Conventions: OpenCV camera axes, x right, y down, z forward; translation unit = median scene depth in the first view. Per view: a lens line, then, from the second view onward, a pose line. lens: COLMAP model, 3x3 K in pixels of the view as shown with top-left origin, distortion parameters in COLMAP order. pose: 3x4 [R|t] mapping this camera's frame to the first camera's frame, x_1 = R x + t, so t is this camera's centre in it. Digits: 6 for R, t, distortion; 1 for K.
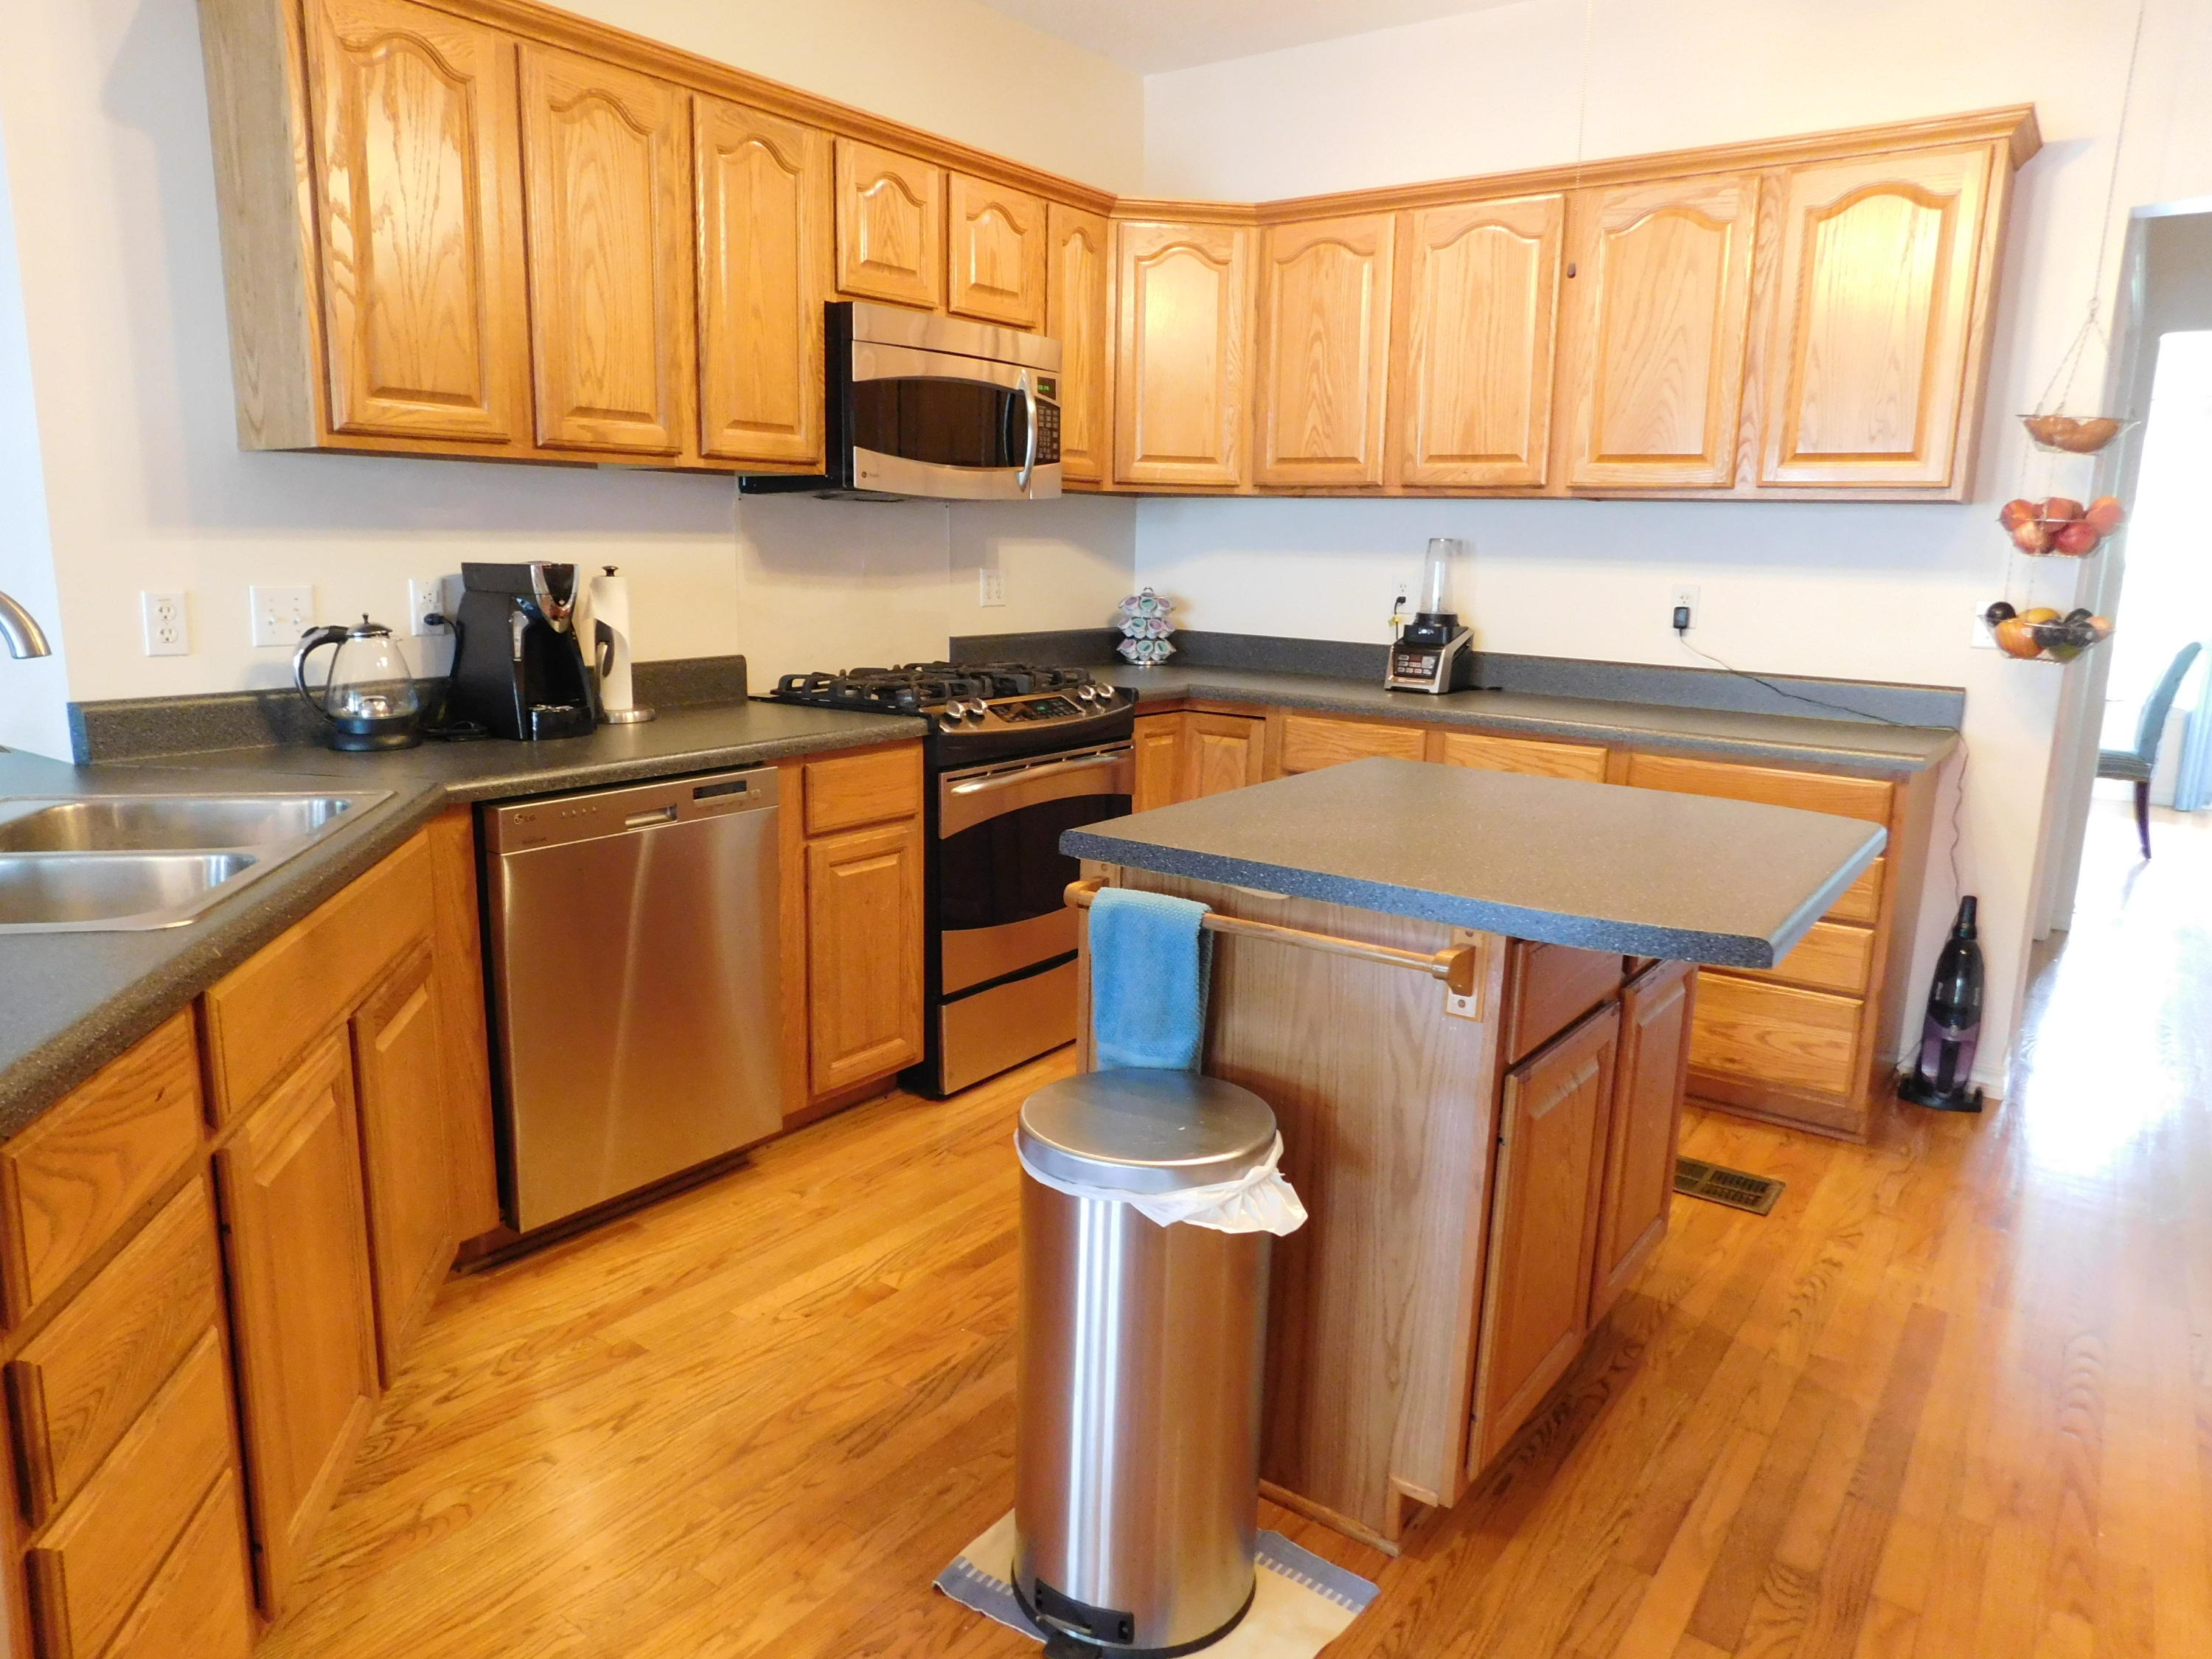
lens RADIAL K [[1457.6, 0, 1104.8], [0, 1457.6, 830.7], [0, 0, 1]] dist [-0.039363, 0.026113]
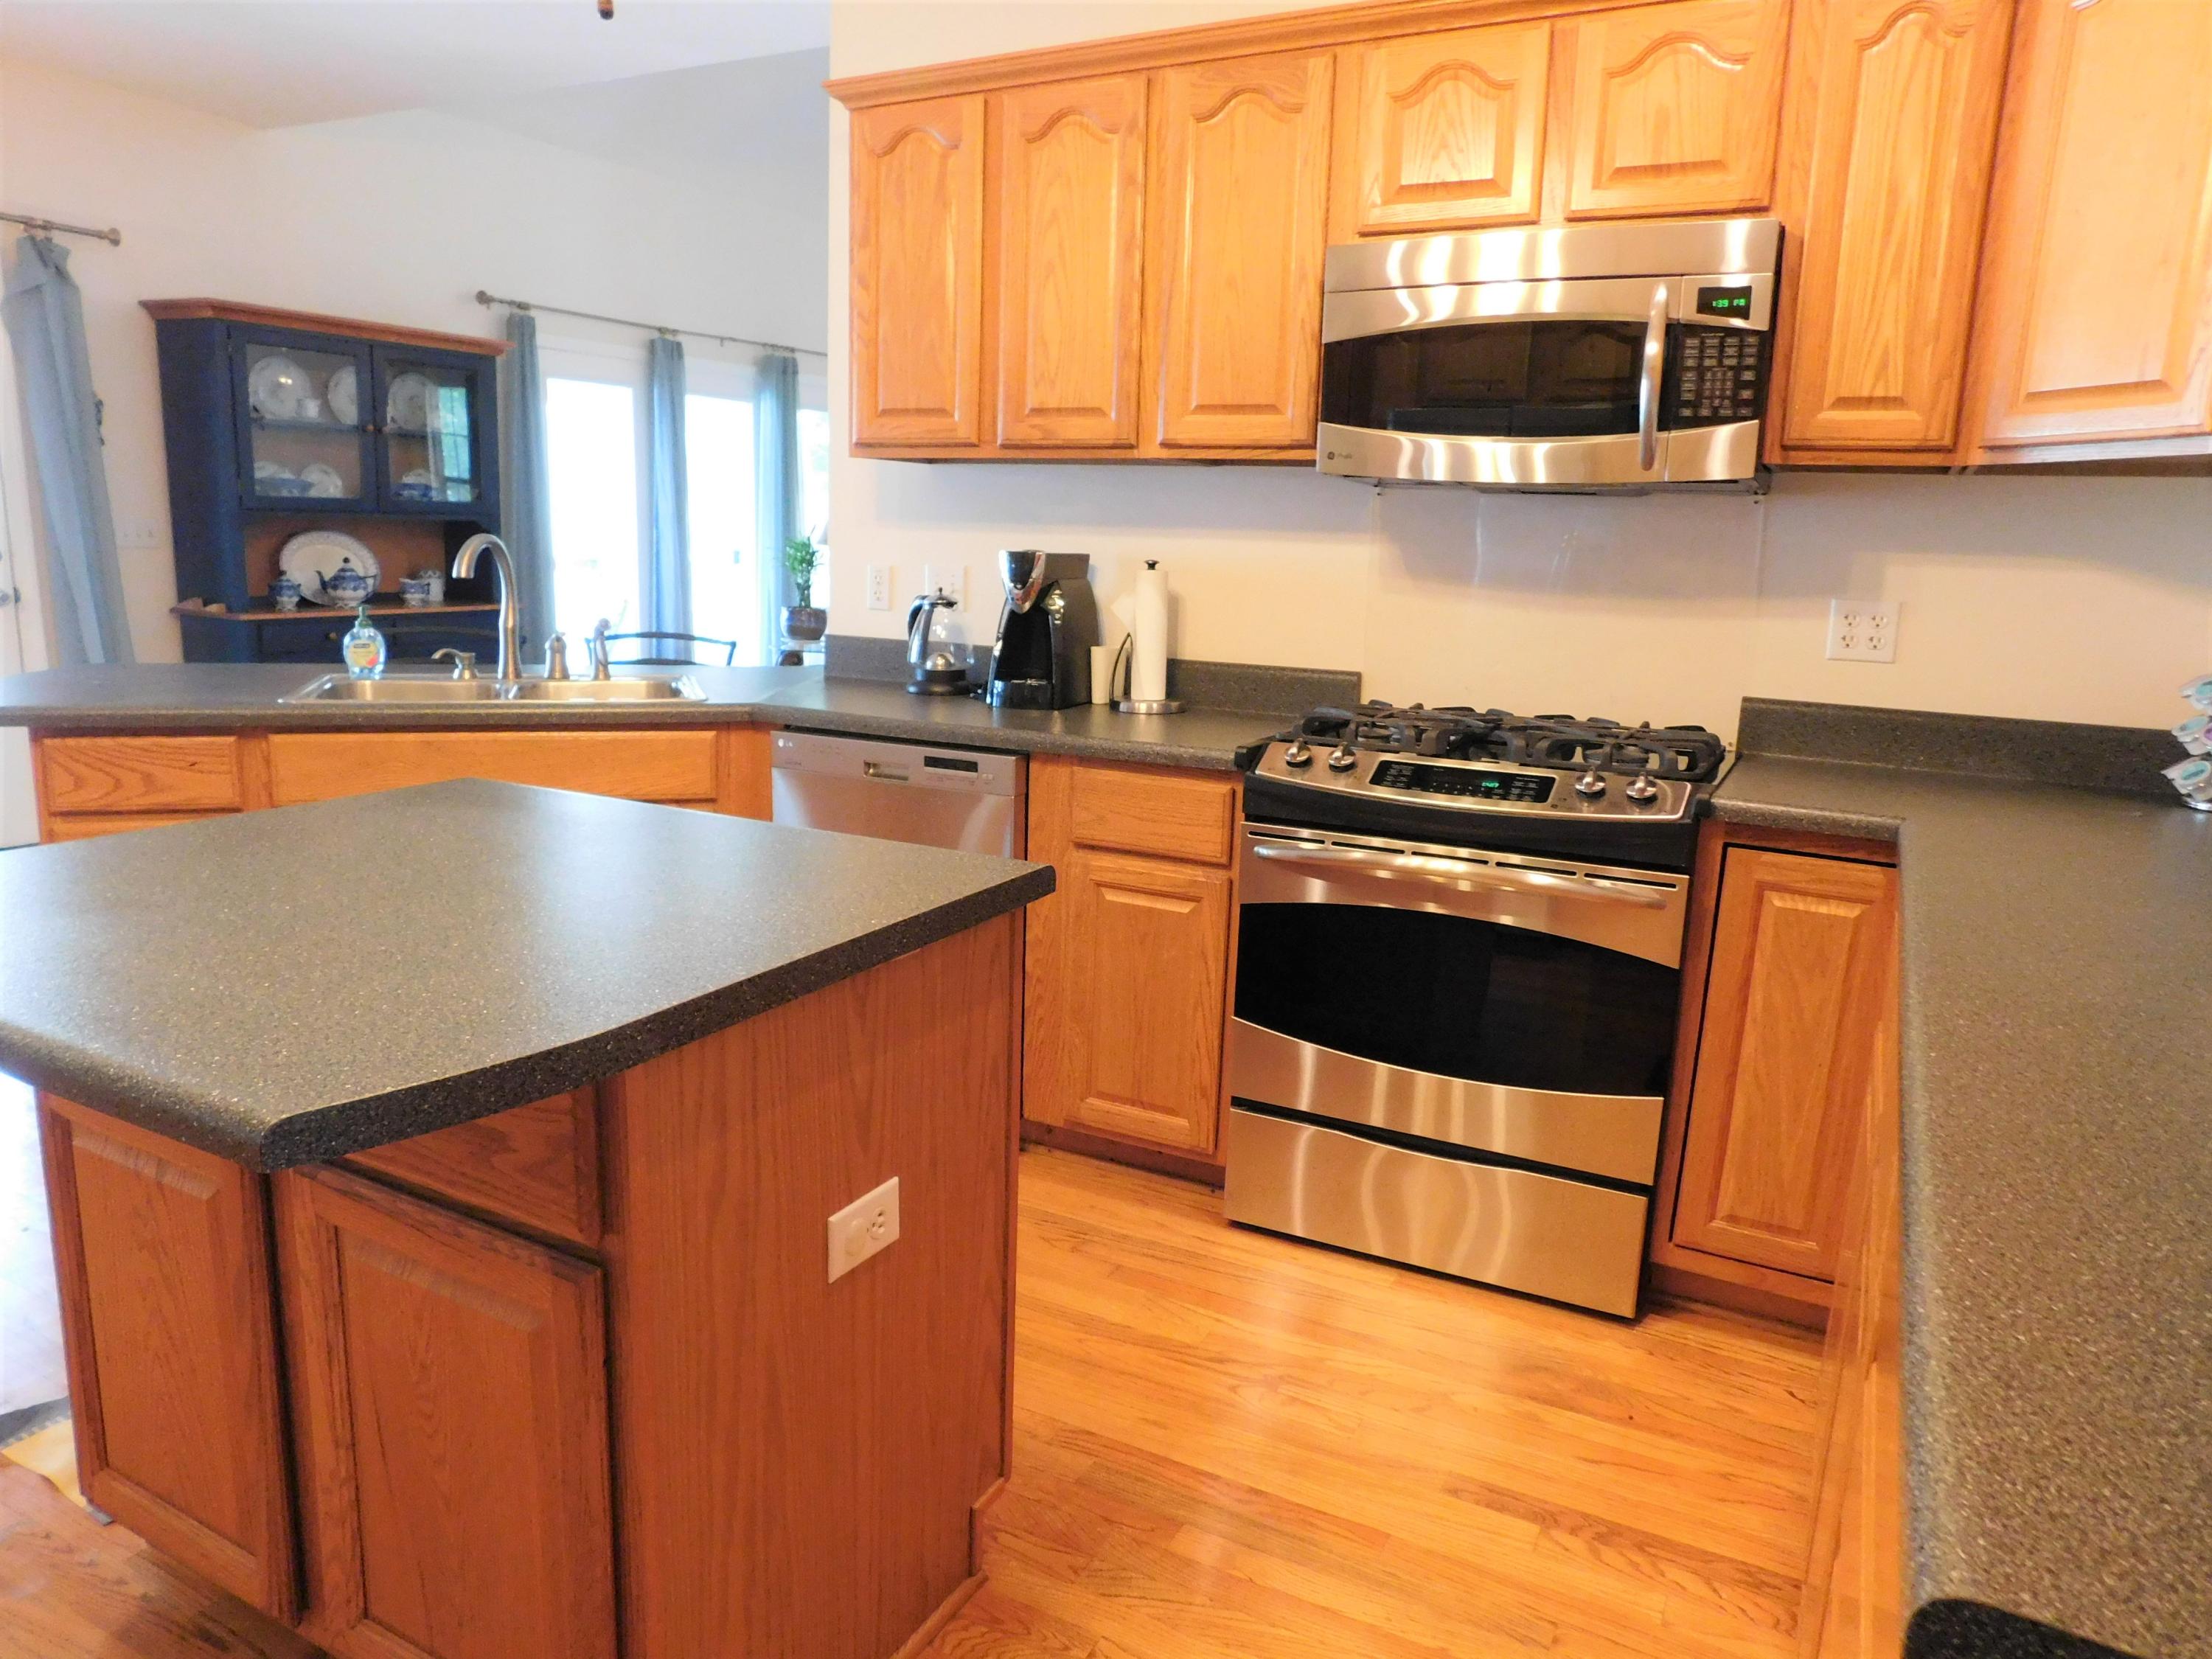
lens RADIAL K [[1457.6, 0, 1109.0], [0, 1457.6, 831.2], [0, 0, 1]] dist [-0.039363, 0.026113]
pose [[0.152335, 0.182104, -0.971407, 0.658664], [-0.223764, 0.963711, 0.145571, -0.135119], [0.962665, 0.195190, 0.187556, 0.780723]]
